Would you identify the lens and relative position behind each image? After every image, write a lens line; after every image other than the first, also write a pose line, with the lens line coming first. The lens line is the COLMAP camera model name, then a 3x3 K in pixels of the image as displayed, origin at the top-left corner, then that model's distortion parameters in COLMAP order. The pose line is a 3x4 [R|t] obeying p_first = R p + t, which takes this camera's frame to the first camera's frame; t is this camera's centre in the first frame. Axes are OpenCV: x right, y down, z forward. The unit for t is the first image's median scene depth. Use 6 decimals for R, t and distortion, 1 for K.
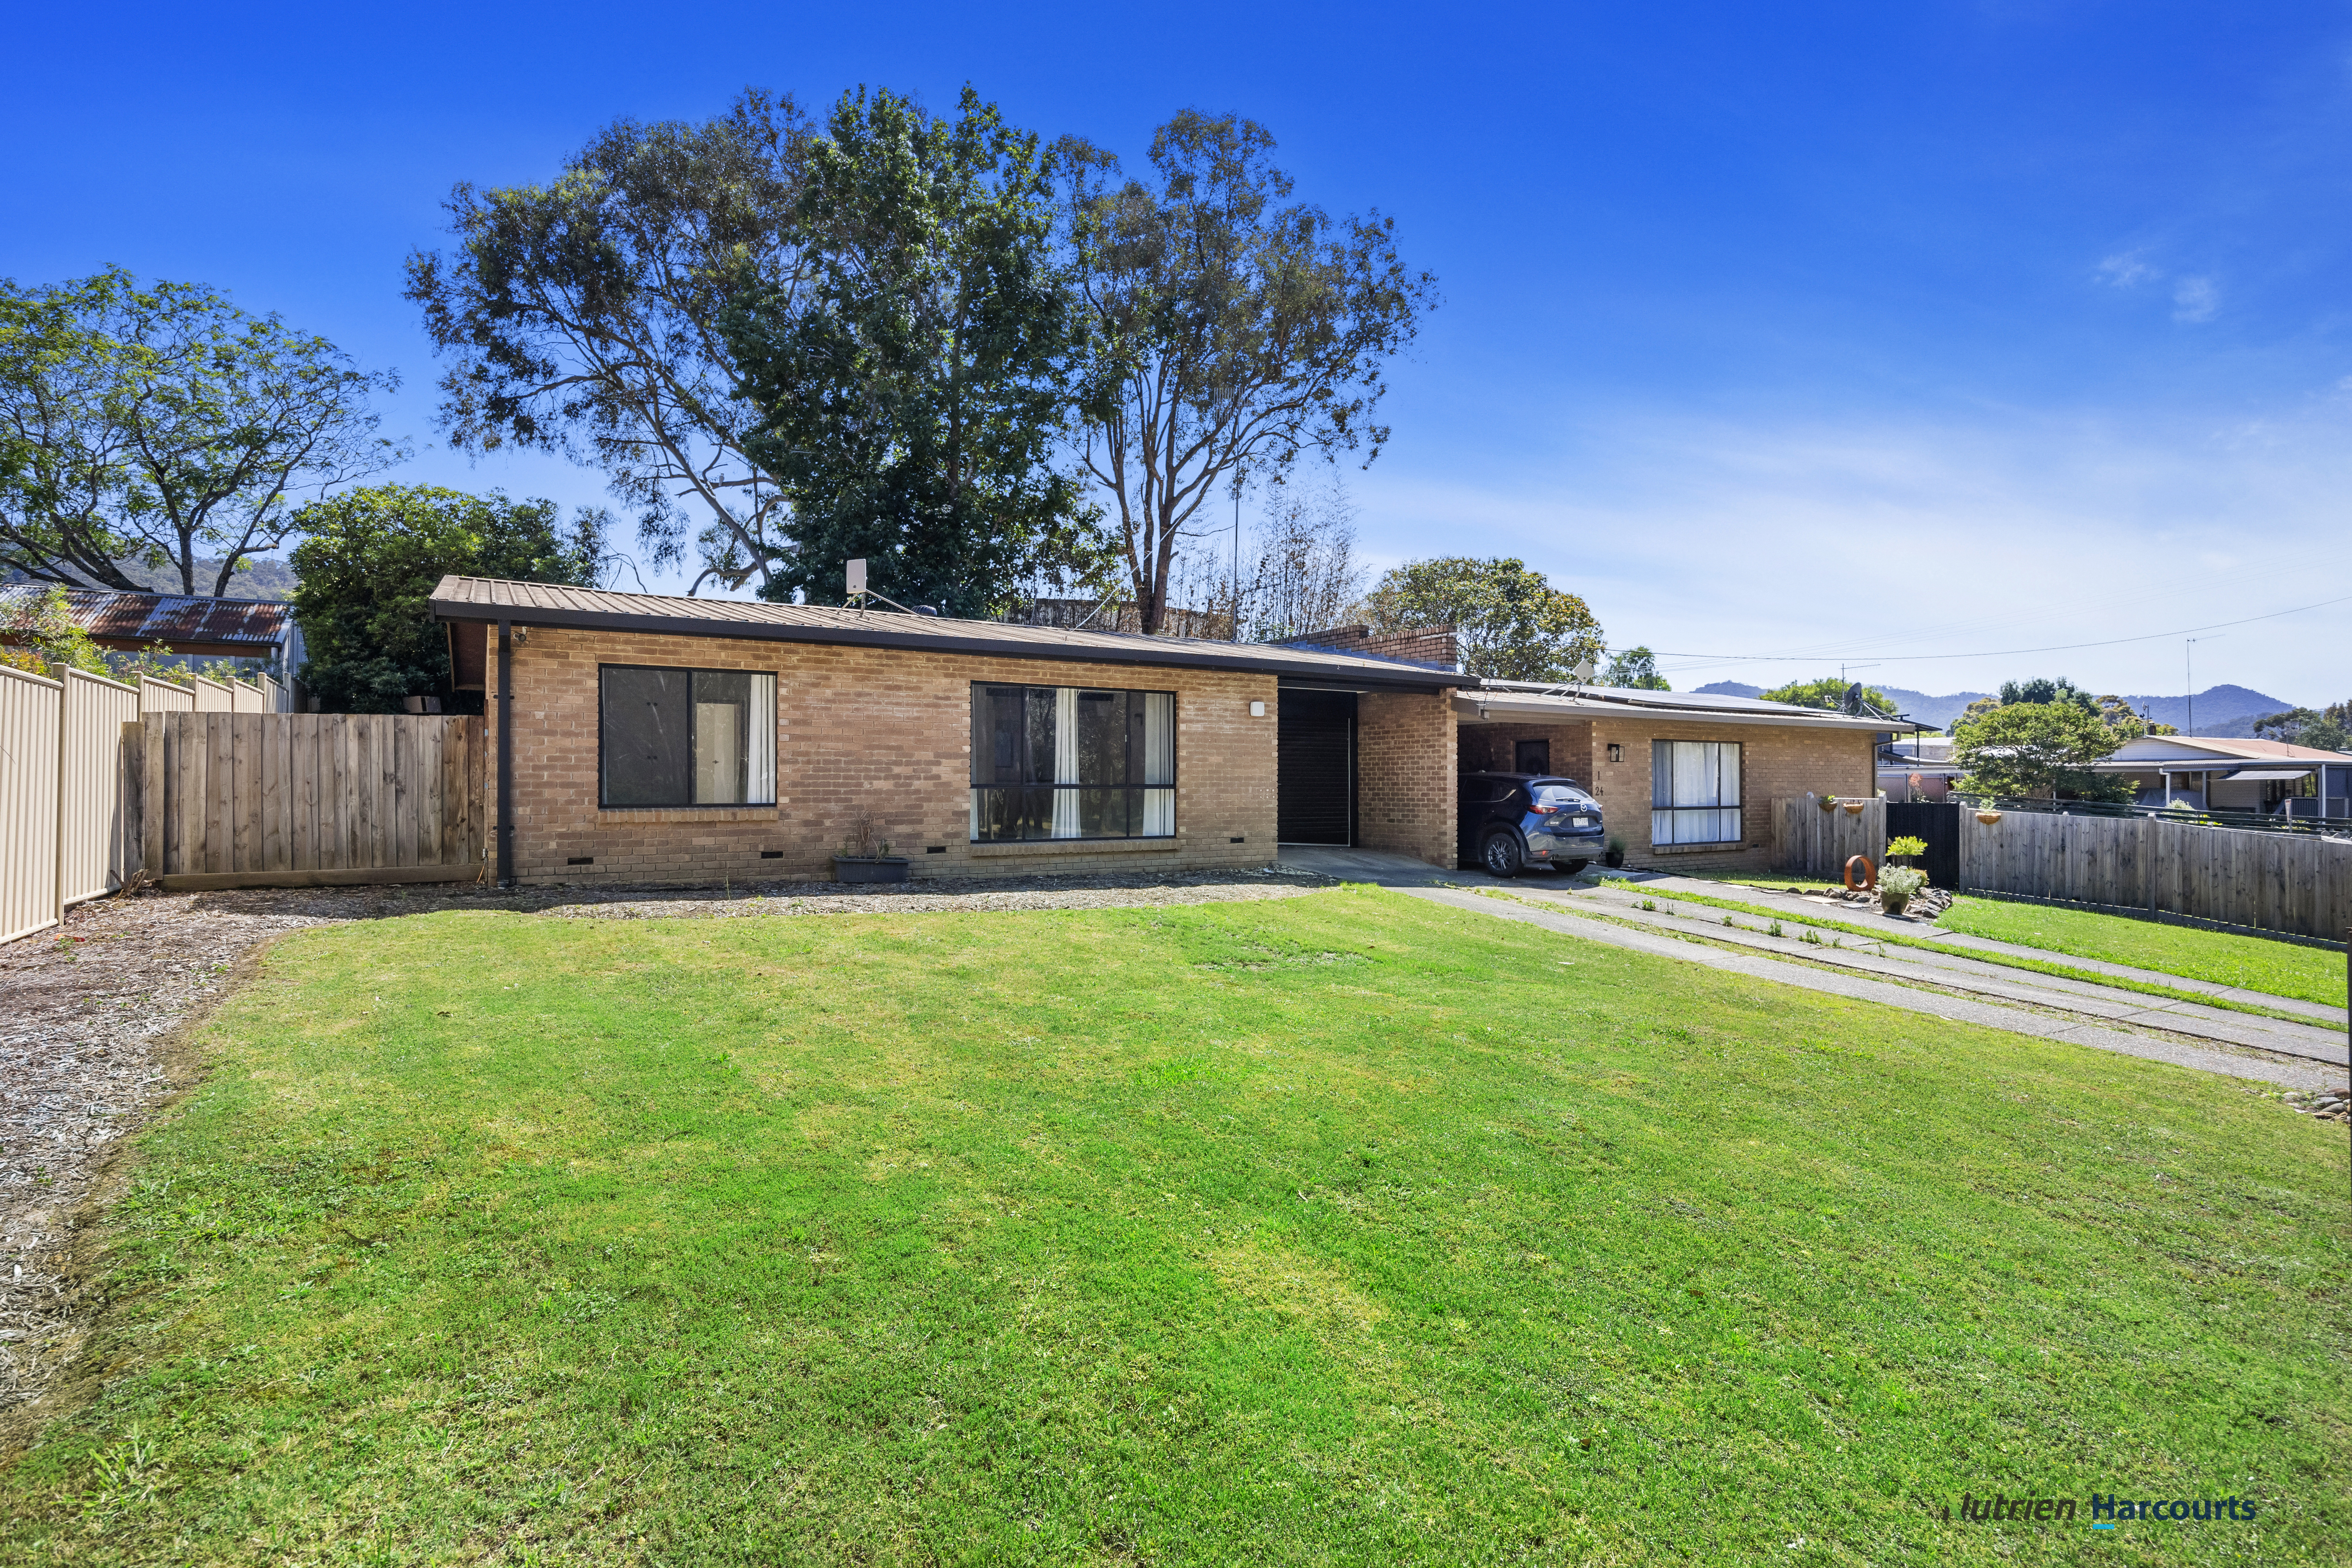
lens RADIAL K [[1181.6, 0, 1223.6], [0, 1181.6, 777.2], [0, 0, 1]] dist [-0.021149, 0.000003]
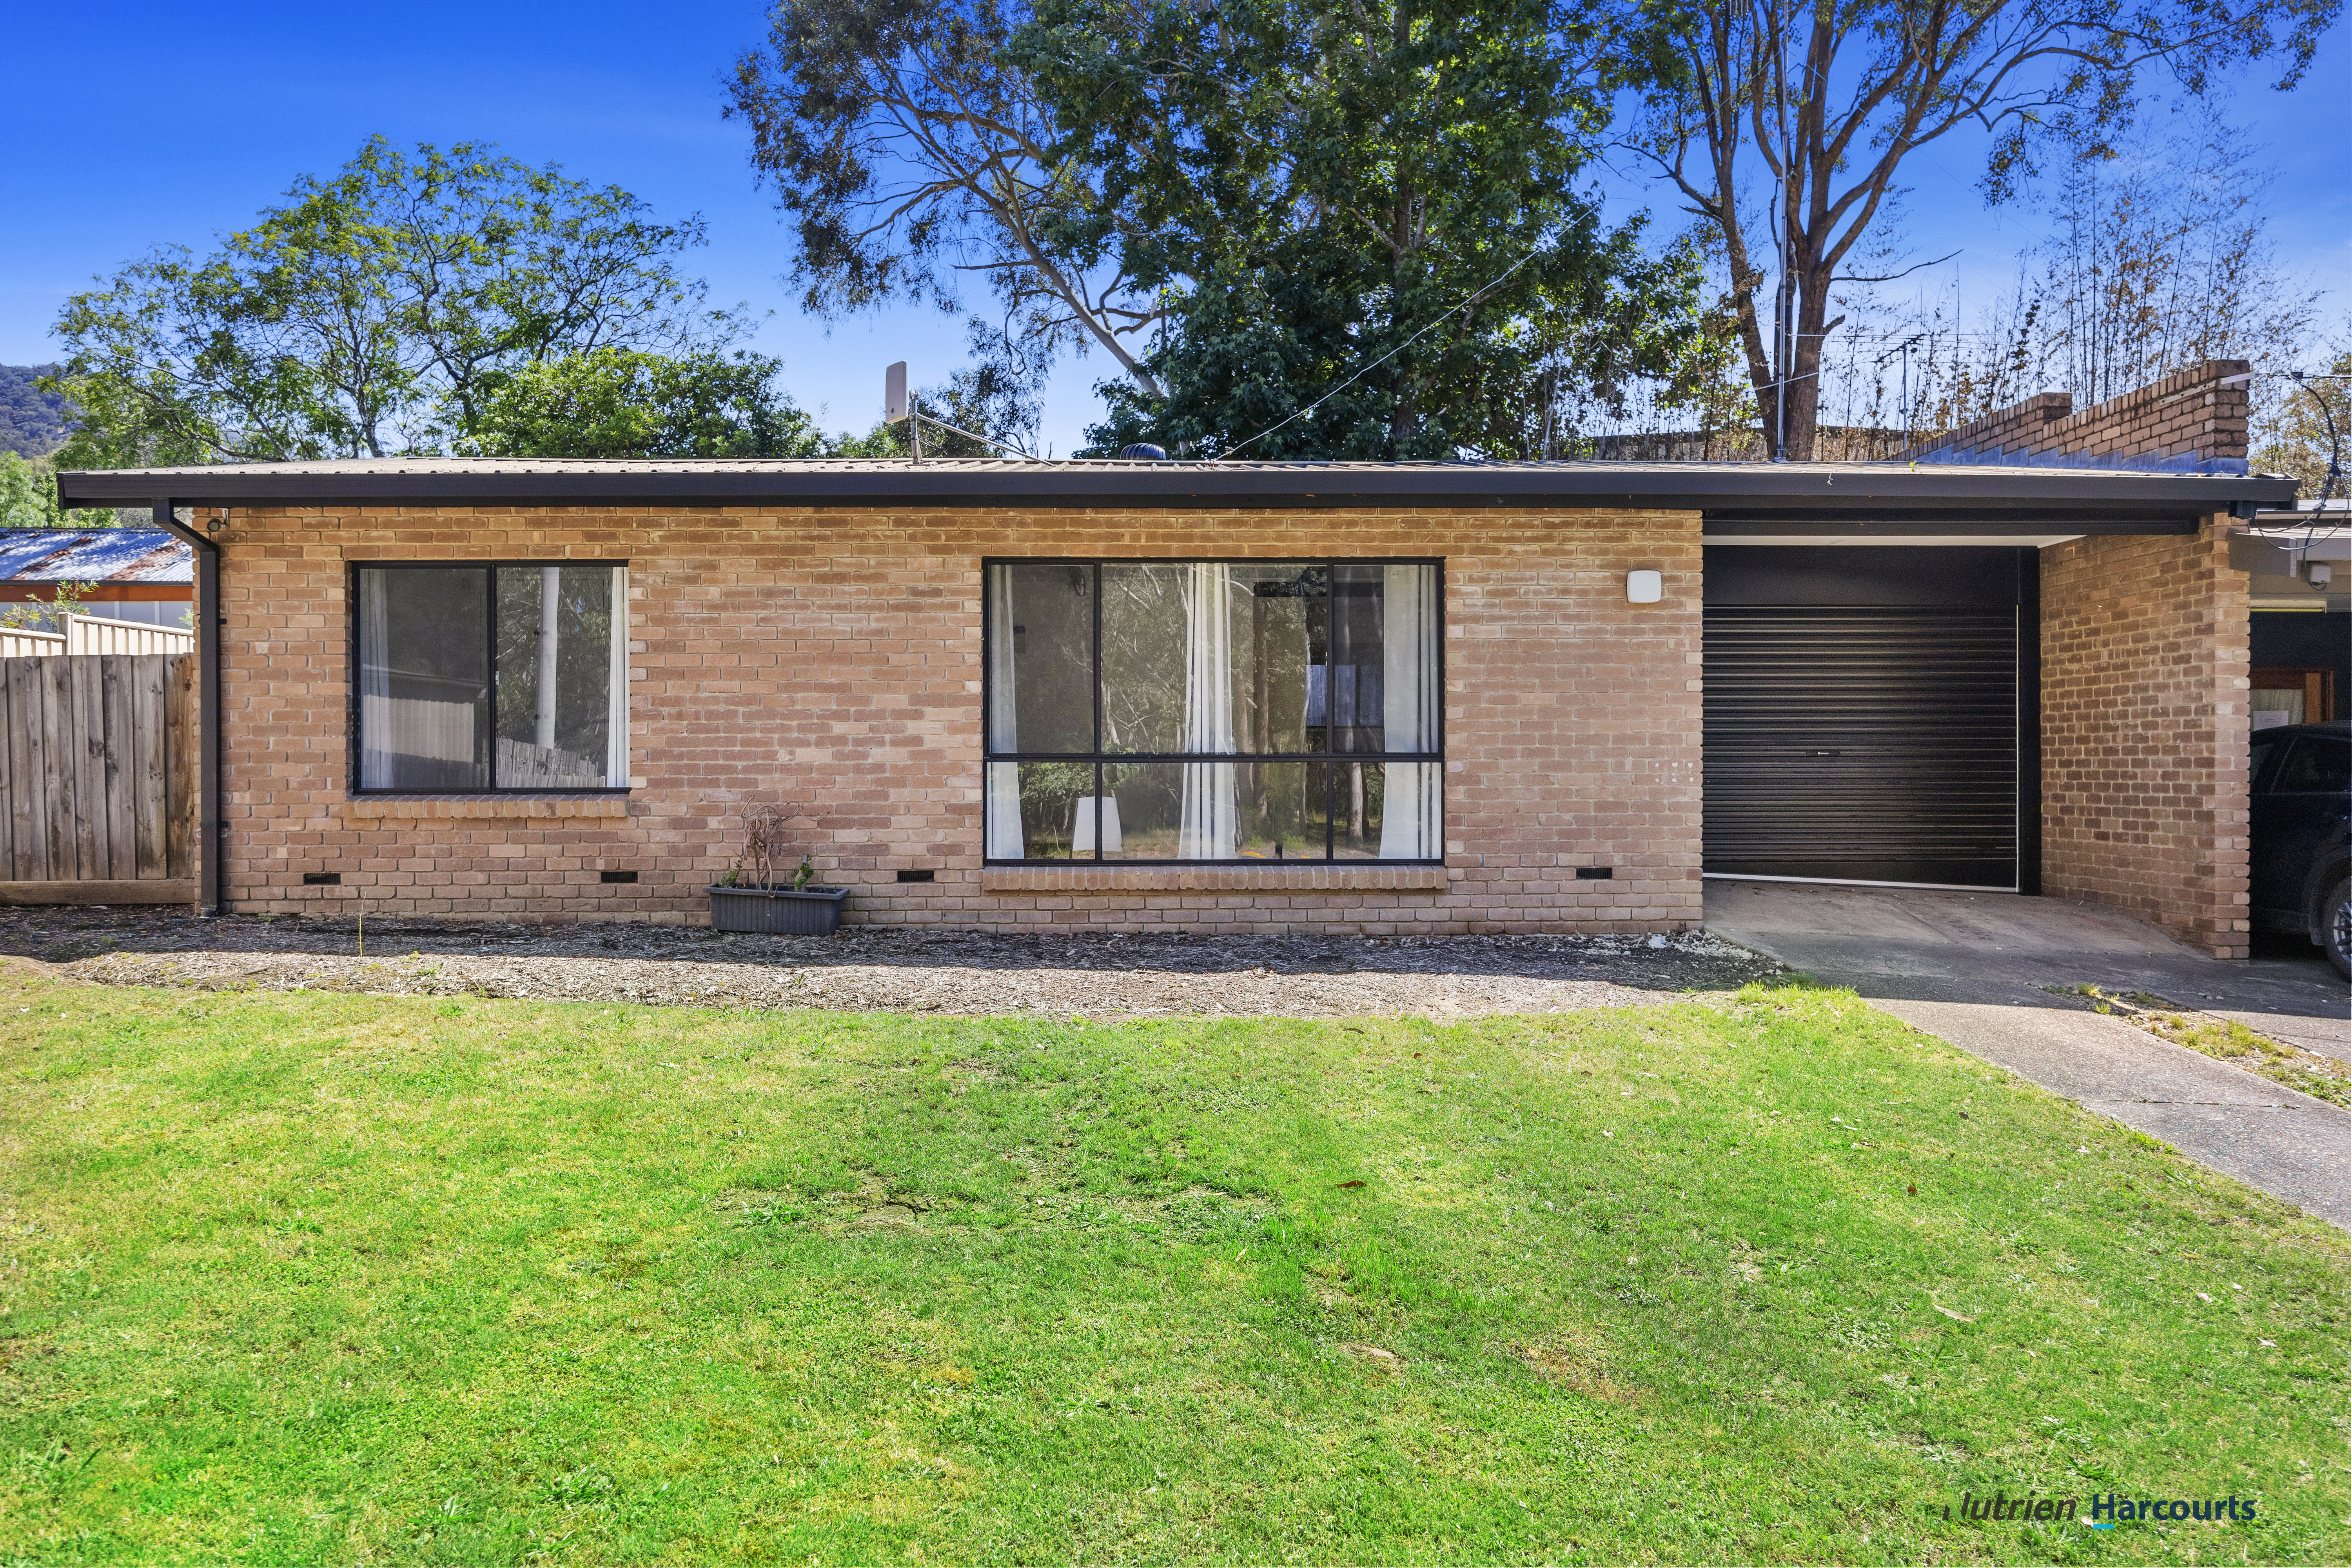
lens RADIAL K [[1732.4, 0, 1176.0], [0, 1732.4, 784.0], [0, 0, 1]] dist [-0.008049, 0.000060]
pose [[0.838868, 0.002748, -0.544329, 0.284868], [0.006596, 0.999863, 0.015212, 0.008307], [0.544296, -0.016351, 0.838734, 0.403267]]
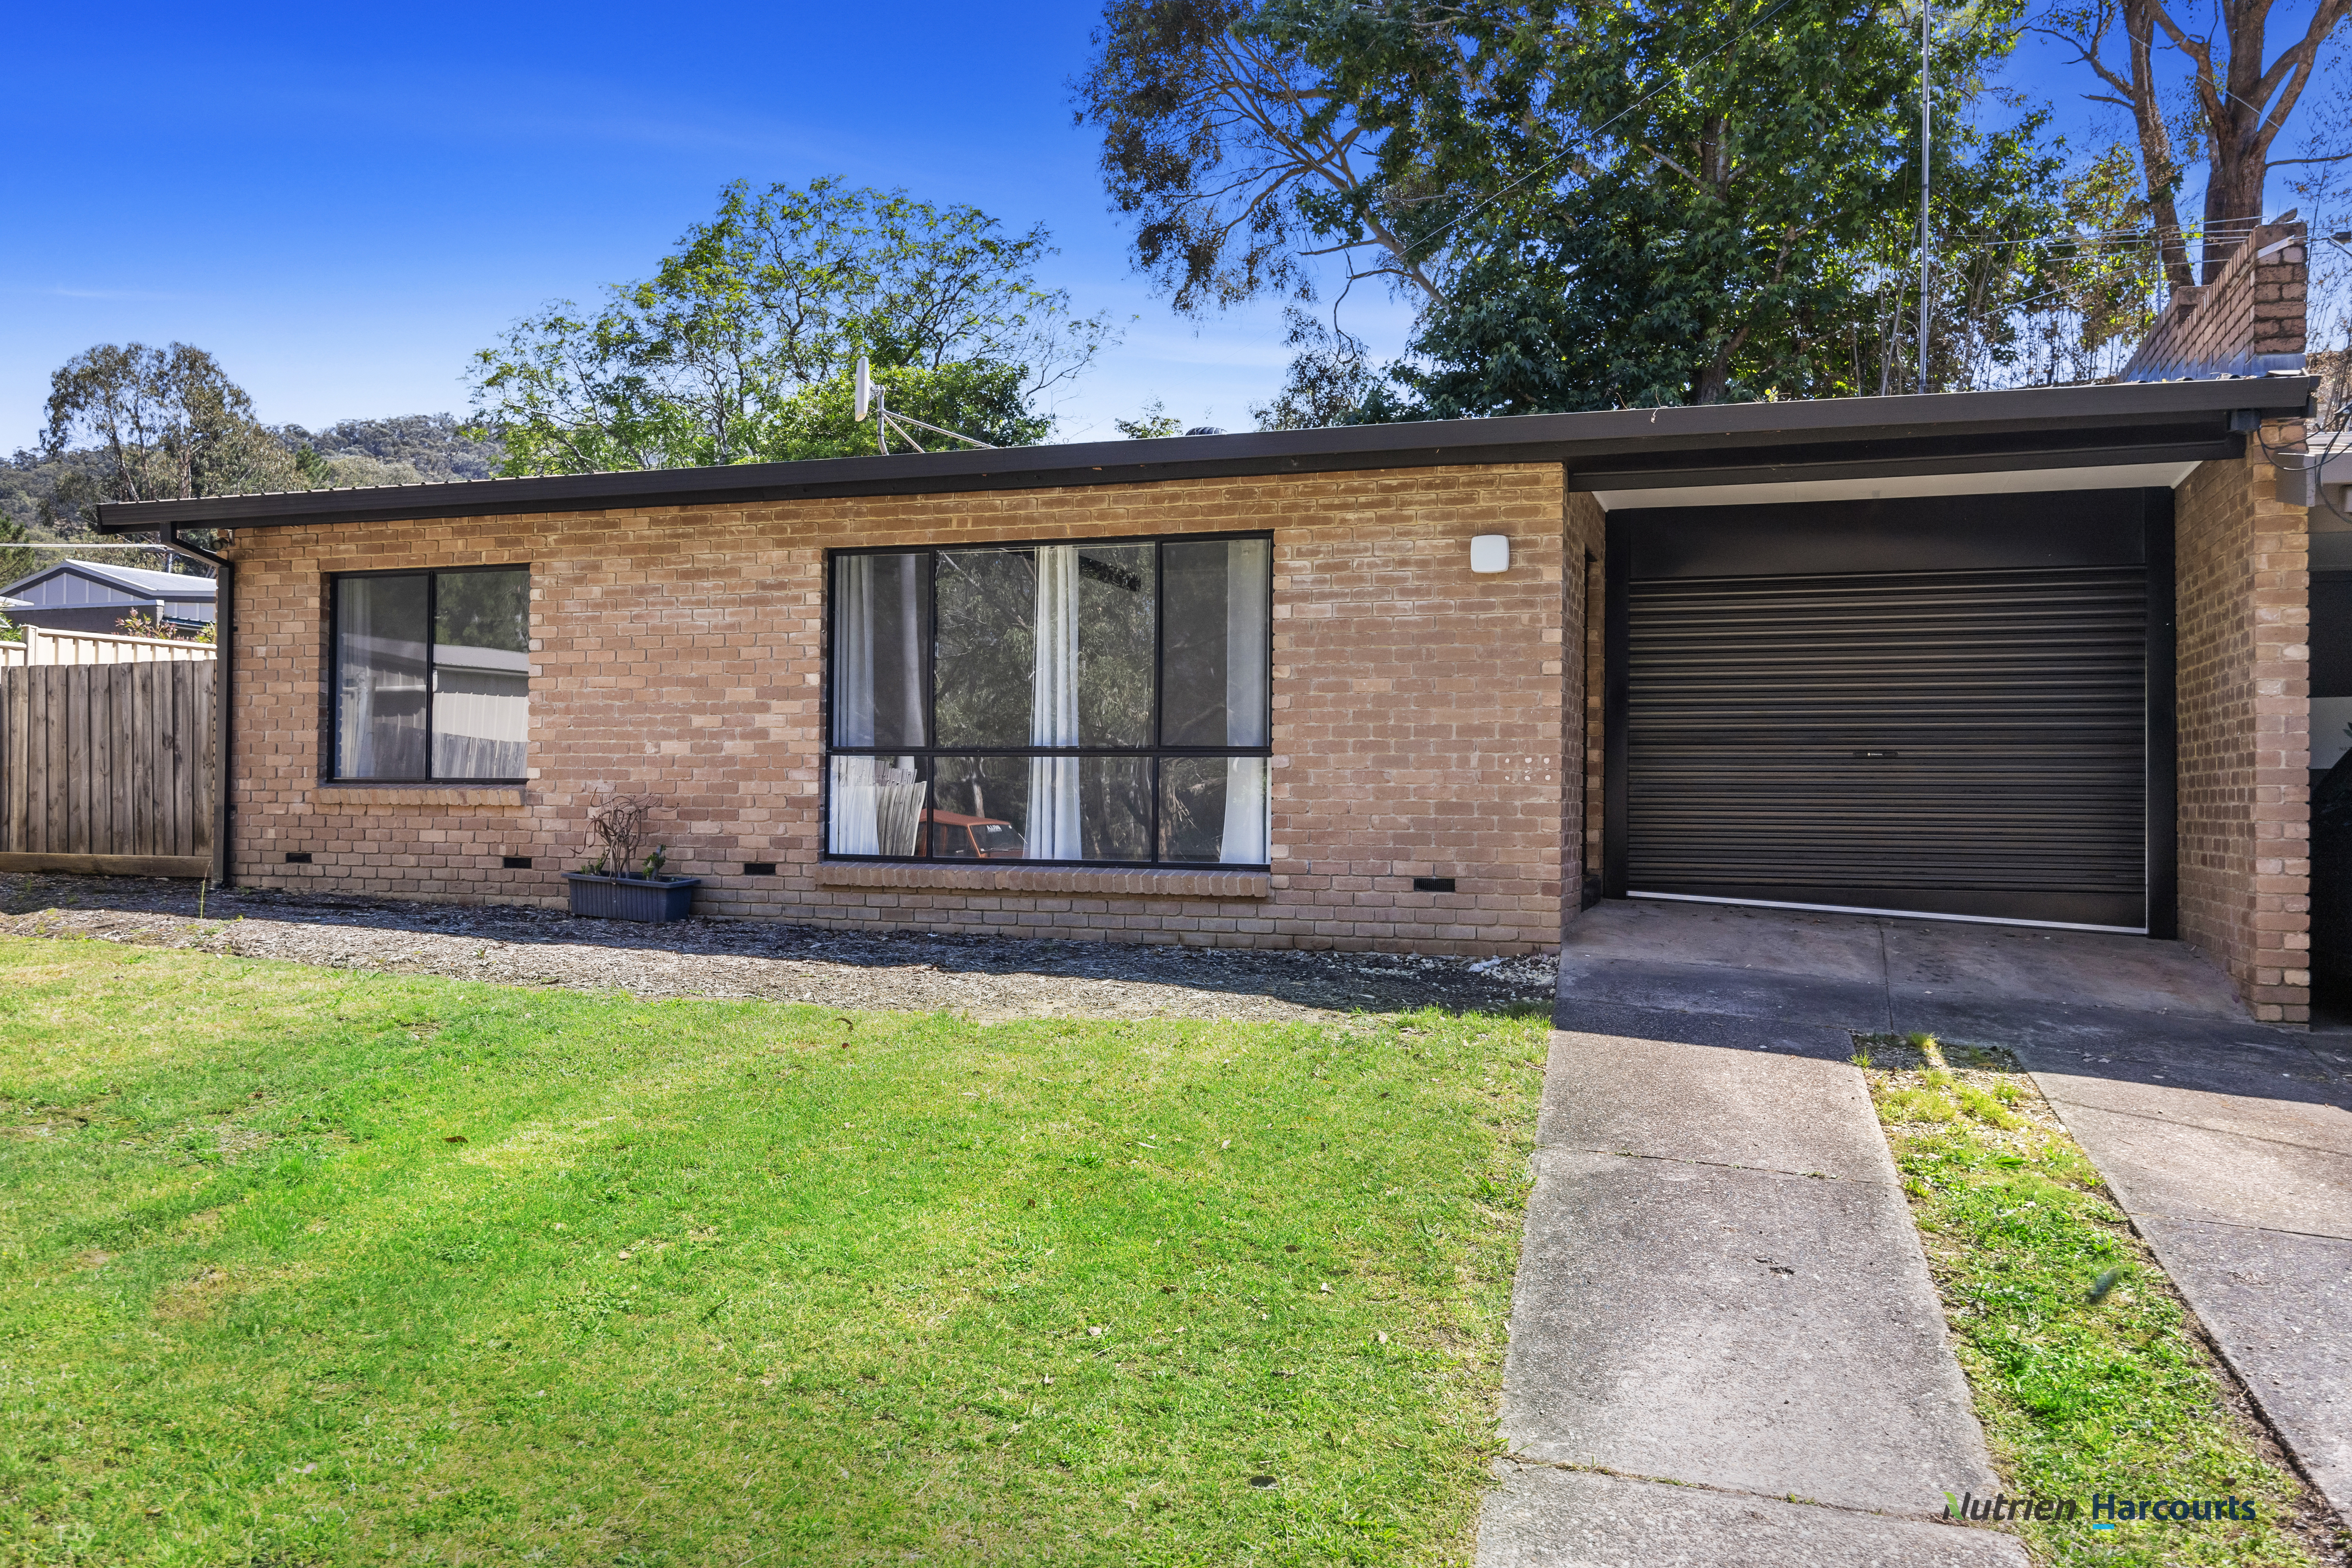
lens RADIAL K [[1876.6, 0, 1166.5], [0, 1876.6, 777.6], [0, 0, 1]] dist [-0.000539, 0.002163]
pose [[0.587261, -0.003480, -0.809390, 0.557597], [-0.002483, 0.999978, -0.006101, 0.024664], [0.809394, 0.005593, 0.587239, 0.646518]]
